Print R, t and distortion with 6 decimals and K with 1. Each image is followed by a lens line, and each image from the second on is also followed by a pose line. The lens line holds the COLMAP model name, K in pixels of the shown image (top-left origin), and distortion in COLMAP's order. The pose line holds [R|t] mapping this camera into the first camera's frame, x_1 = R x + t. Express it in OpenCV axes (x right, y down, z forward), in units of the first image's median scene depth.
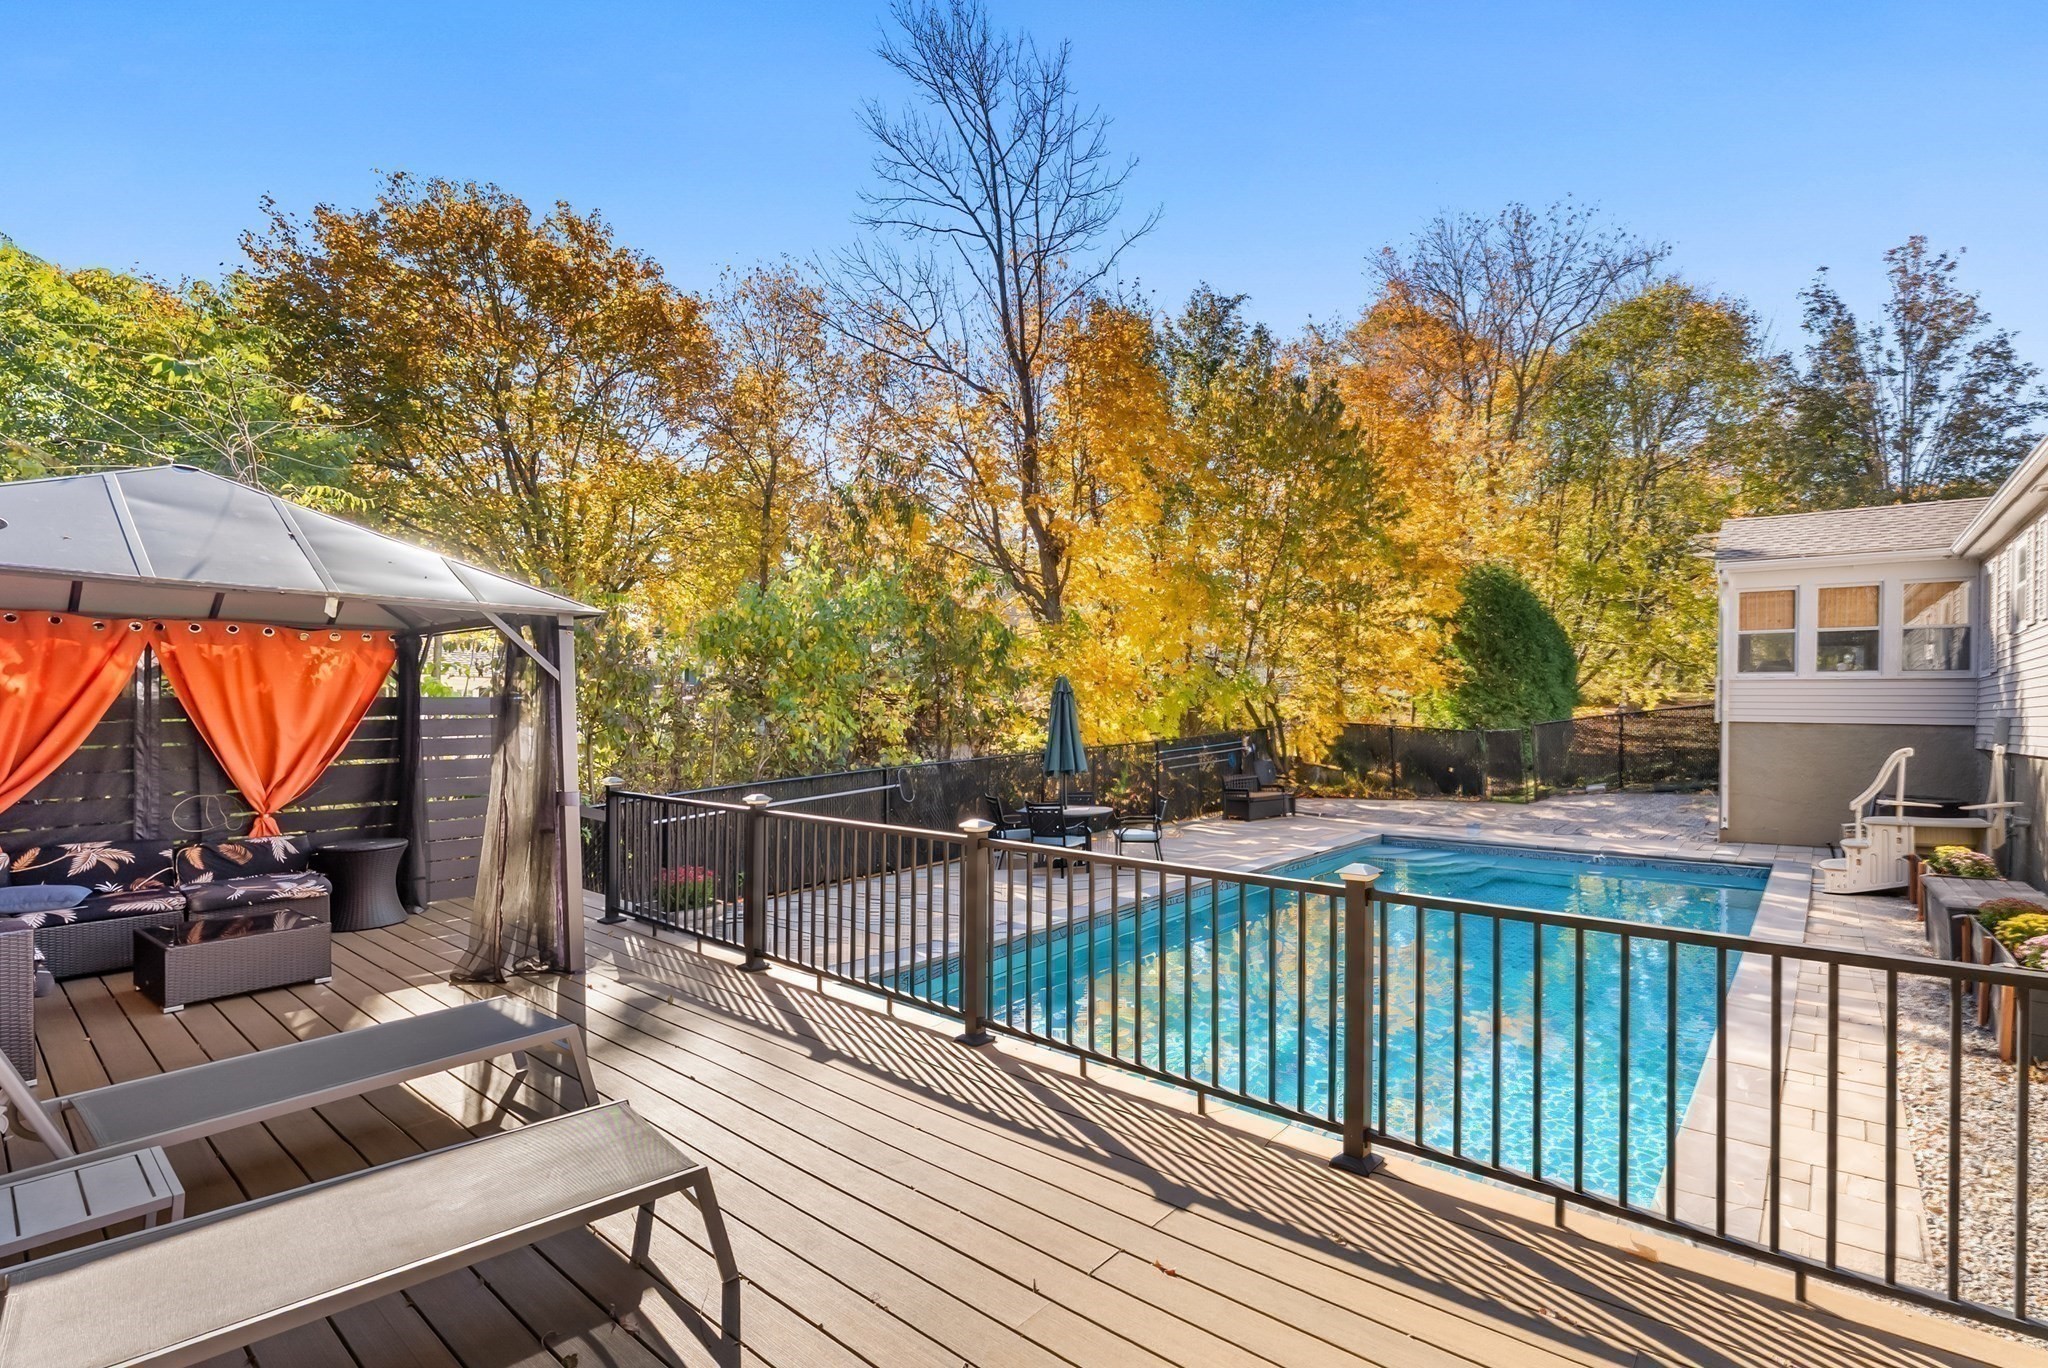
lens RADIAL K [[936.8, 0, 1024.0], [0, 936.8, 684.0], [0, 0, 1]] dist [-0.001230, -0.000310]
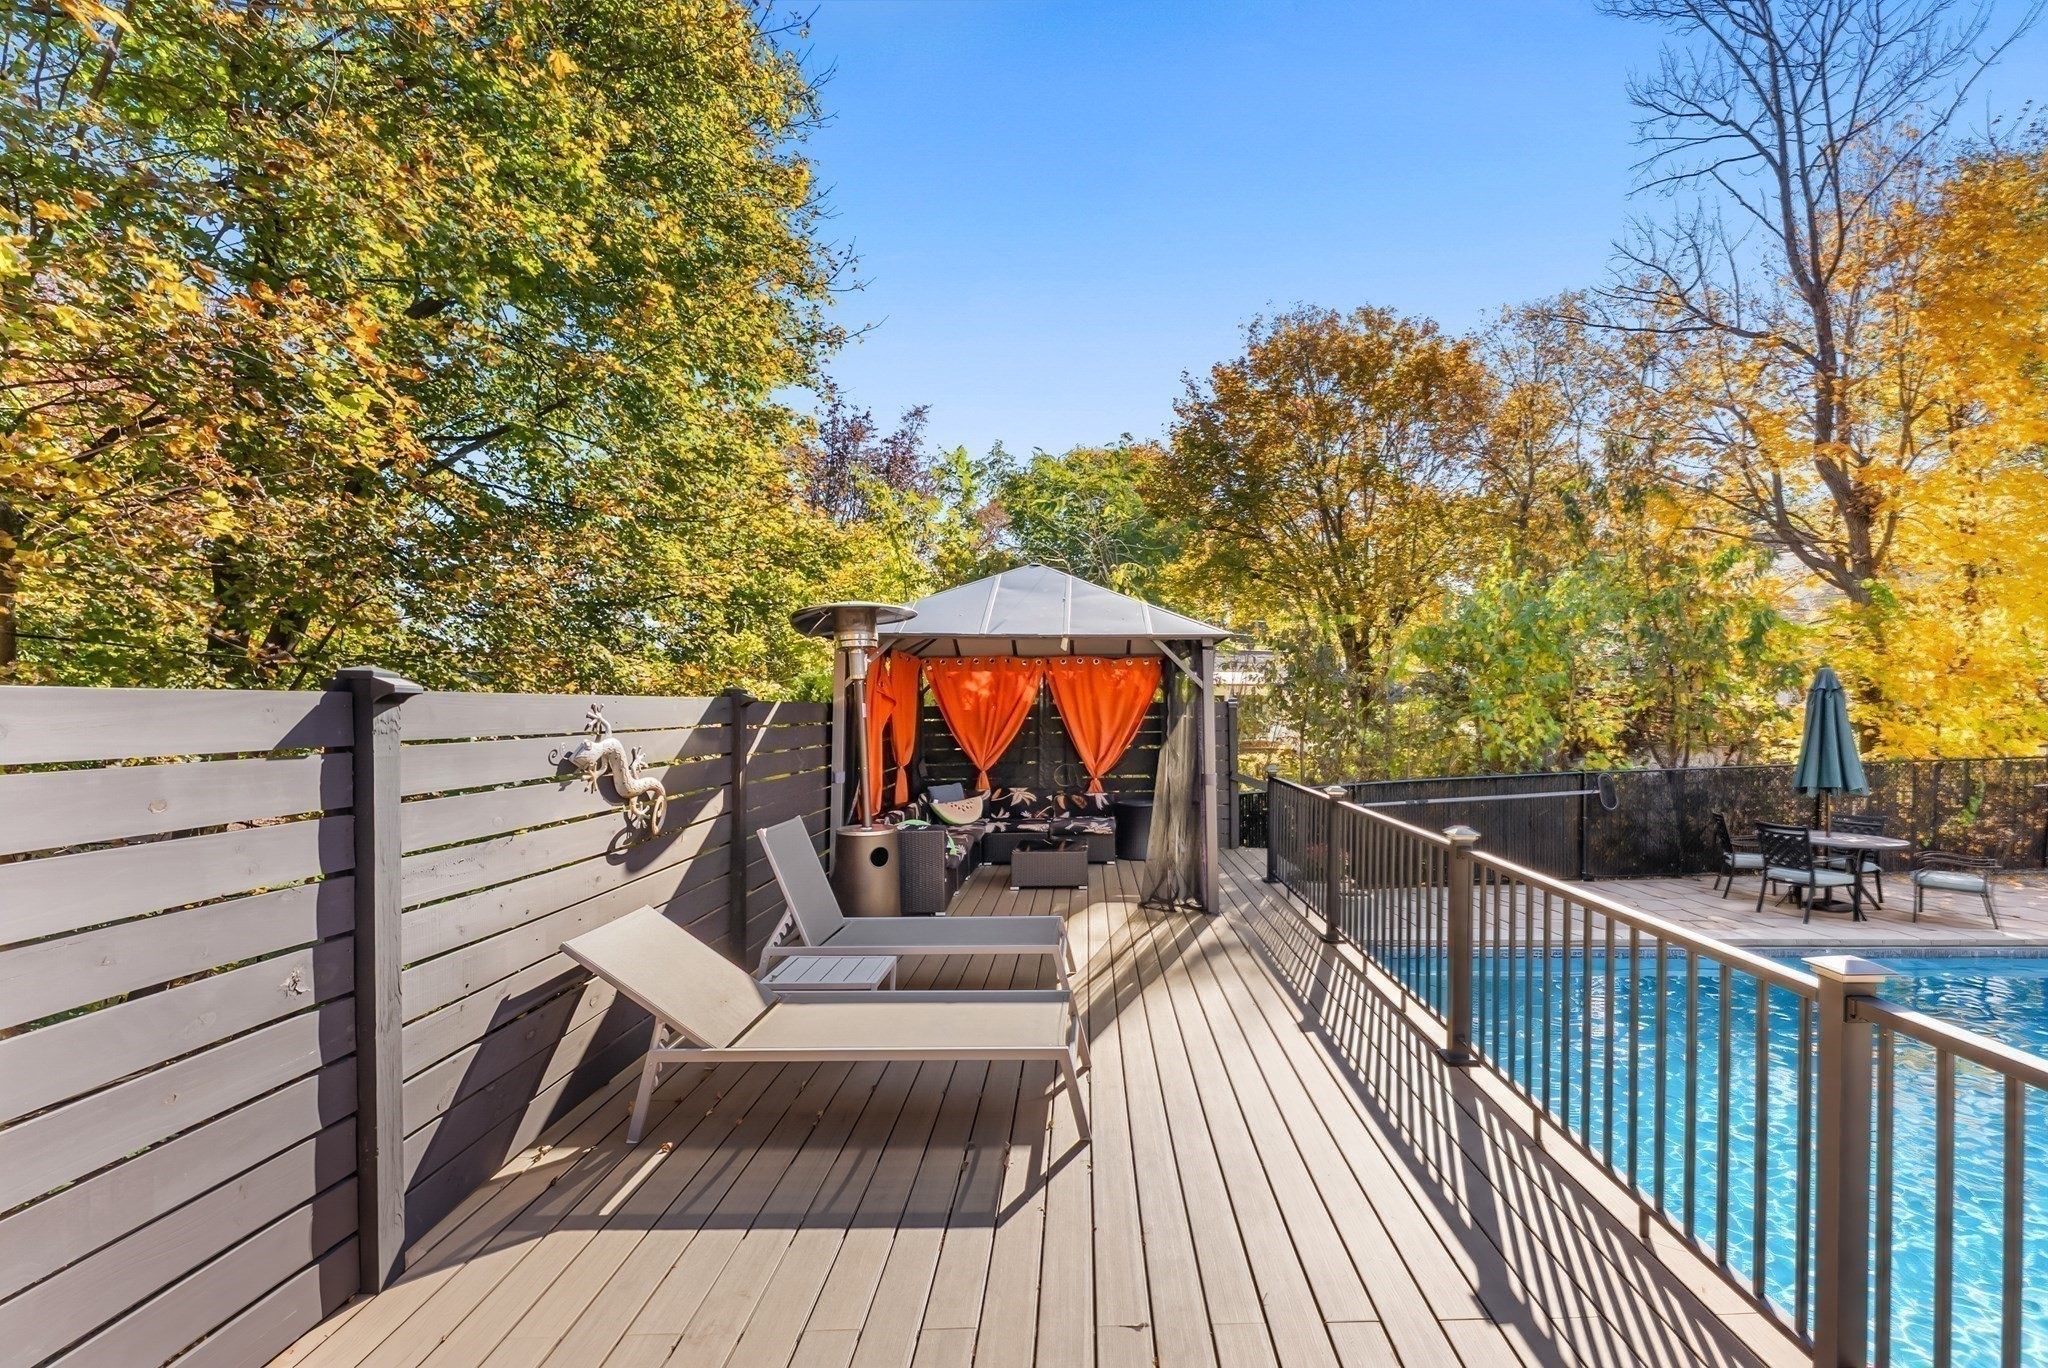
lens RADIAL K [[792.7, 0, 1091.4], [0, 792.7, 713.6], [0, 0, 1]] dist [-0.011097, 0.000024]
pose [[0.656147, 0.001069, -0.754633, 0.108935], [0.021644, 0.999561, 0.020236, 0.002183], [0.754323, -0.029611, 0.655835, 0.072401]]
